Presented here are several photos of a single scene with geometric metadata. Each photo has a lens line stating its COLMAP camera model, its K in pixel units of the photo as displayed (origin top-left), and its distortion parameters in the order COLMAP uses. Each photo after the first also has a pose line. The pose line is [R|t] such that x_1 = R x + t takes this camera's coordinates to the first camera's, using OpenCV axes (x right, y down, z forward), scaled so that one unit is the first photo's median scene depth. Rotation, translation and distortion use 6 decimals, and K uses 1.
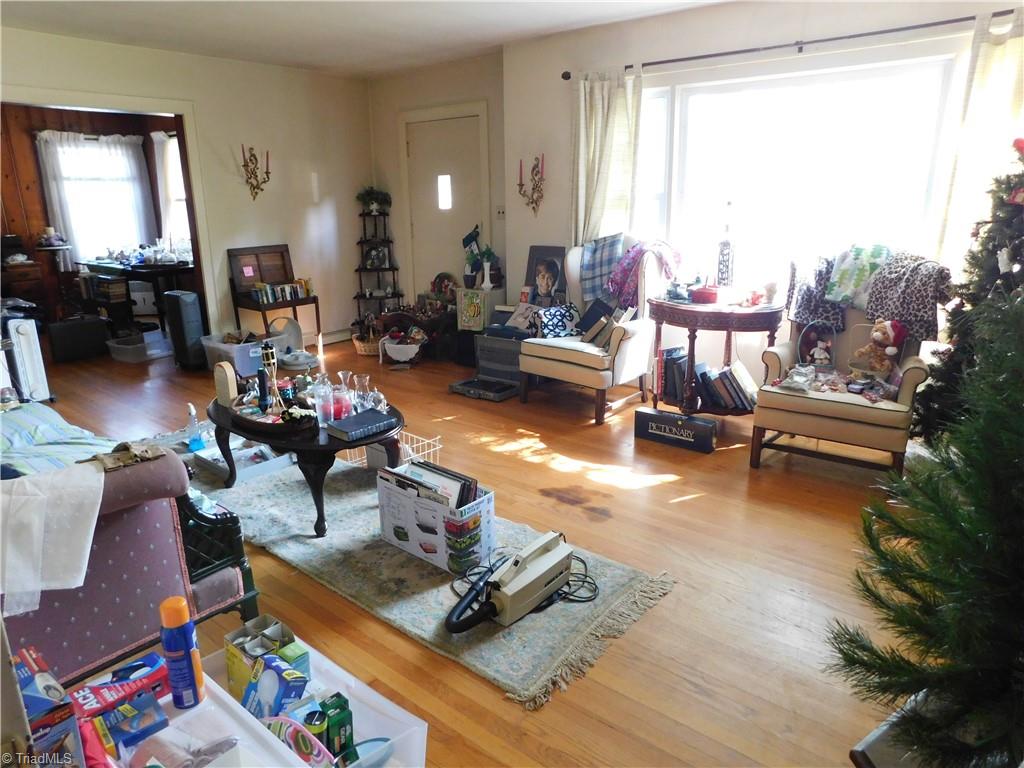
lens RADIAL K [[678.6, 0, 507.7], [0, 678.6, 385.5], [0, 0, 1]] dist [-0.026824, 0.001711]
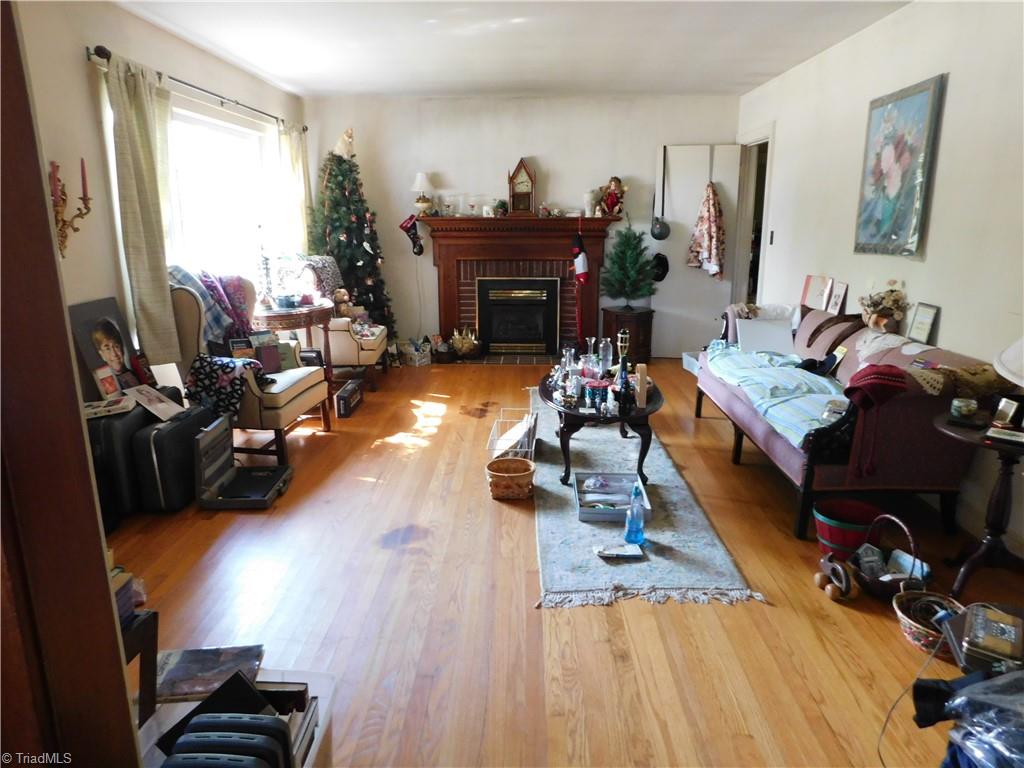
lens RADIAL K [[678.6, 0, 510.3], [0, 678.6, 383.1], [0, 0, 1]] dist [-0.026824, 0.001711]
pose [[-0.616364, -0.184144, 0.765628, -0.586230], [0.221111, 0.892687, 0.392708, -0.252380], [-0.755781, 0.411339, -0.509504, 0.887313]]
